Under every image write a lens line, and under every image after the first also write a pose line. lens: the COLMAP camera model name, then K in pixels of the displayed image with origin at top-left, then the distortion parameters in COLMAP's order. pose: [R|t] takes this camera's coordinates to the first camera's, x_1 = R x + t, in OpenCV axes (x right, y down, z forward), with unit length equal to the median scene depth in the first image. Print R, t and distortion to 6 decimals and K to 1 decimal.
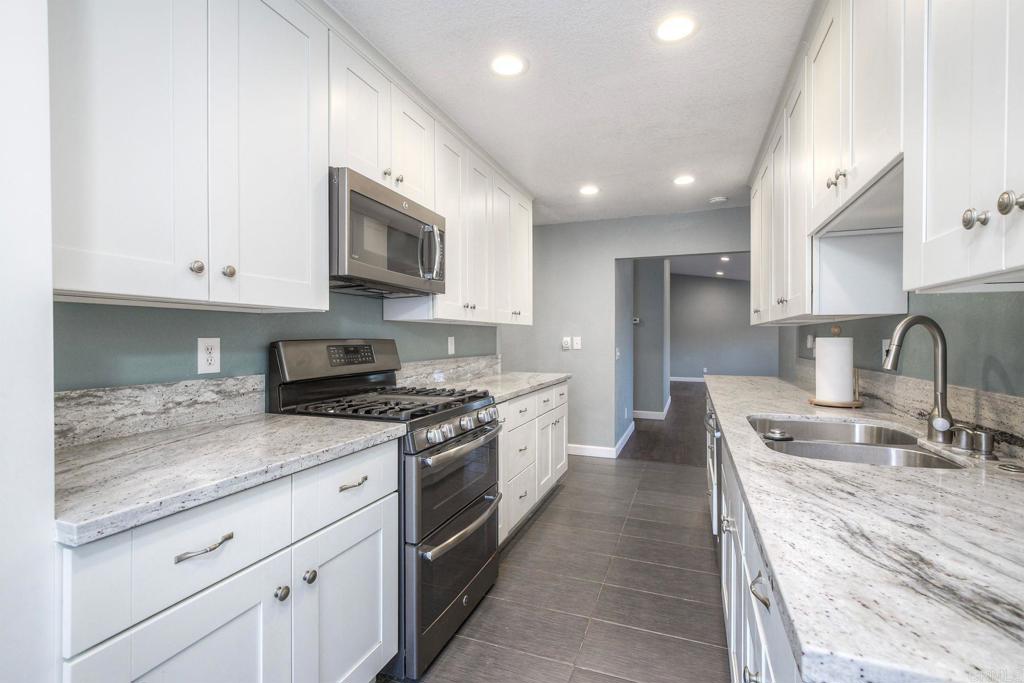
lens RADIAL K [[455.6, 0, 515.1], [0, 455.6, 345.2], [0, 0, 1]] dist [0.003716, 0.000324]
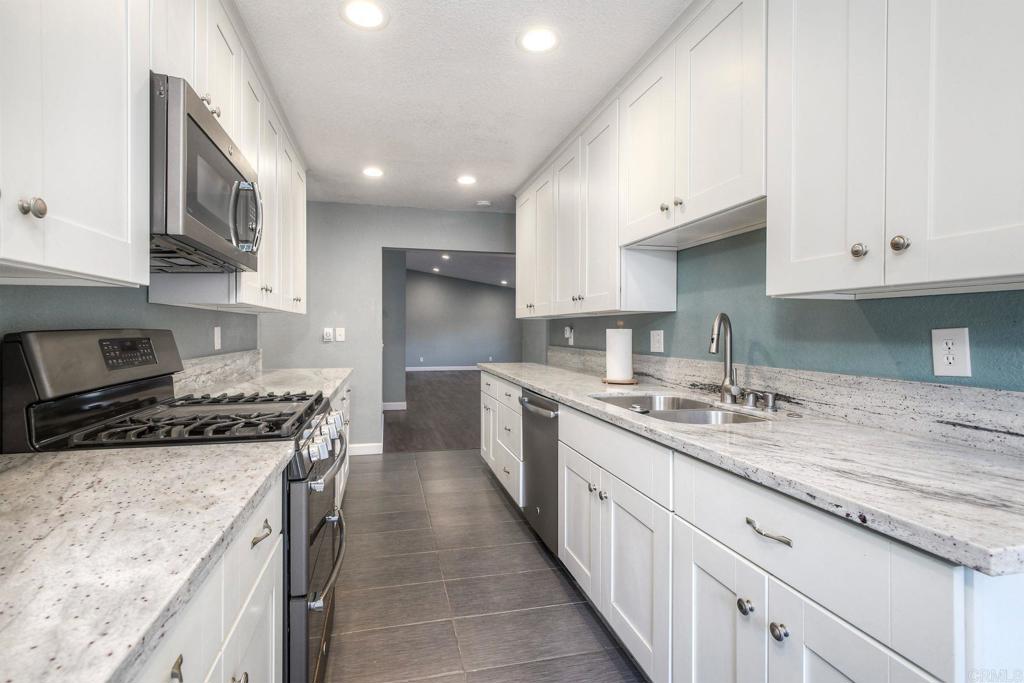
lens RADIAL K [[460.1, 0, 486.6], [0, 460.1, 335.5], [0, 0, 1]] dist [0.004660, 0.000365]
pose [[0.837132, -0.004425, 0.546982, -0.310140], [0.005700, 0.999984, -0.000634, -0.000473], [-0.546971, 0.003649, 0.837144, 0.142891]]
